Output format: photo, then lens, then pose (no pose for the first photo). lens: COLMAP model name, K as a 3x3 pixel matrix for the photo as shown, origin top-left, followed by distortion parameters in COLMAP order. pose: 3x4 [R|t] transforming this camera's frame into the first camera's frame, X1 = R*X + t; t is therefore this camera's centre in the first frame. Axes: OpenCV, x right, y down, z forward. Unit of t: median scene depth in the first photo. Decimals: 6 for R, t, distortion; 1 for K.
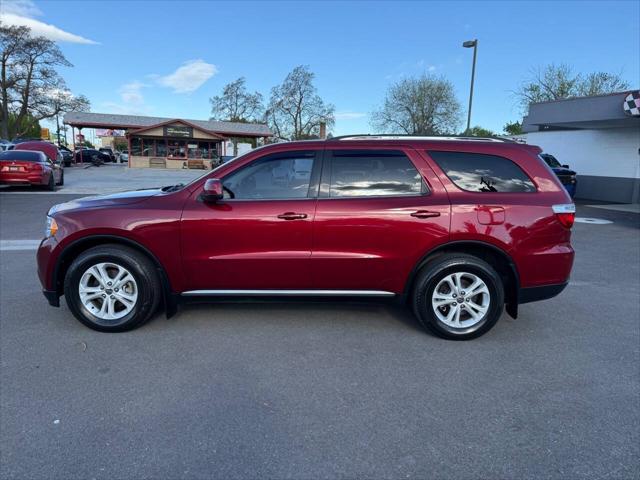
lens RADIAL K [[529.5, 0, 323.3], [0, 529.5, 240.8], [0, 0, 1]] dist [0.004025, -0.054032]
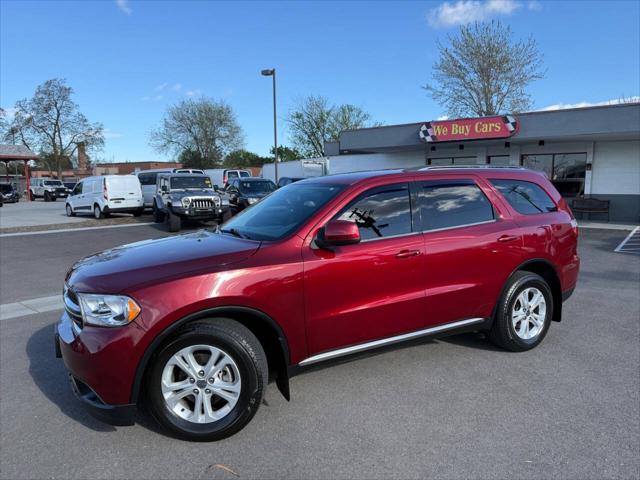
lens RADIAL K [[496.0, 0, 321.9], [0, 496.0, 242.7], [0, 0, 1]] dist [0.001045, -0.052278]
pose [[0.835018, -0.091597, 0.542545, -0.164585], [0.102142, 0.994712, 0.010732, -0.023034], [-0.540659, 0.046456, 0.839958, 0.089325]]
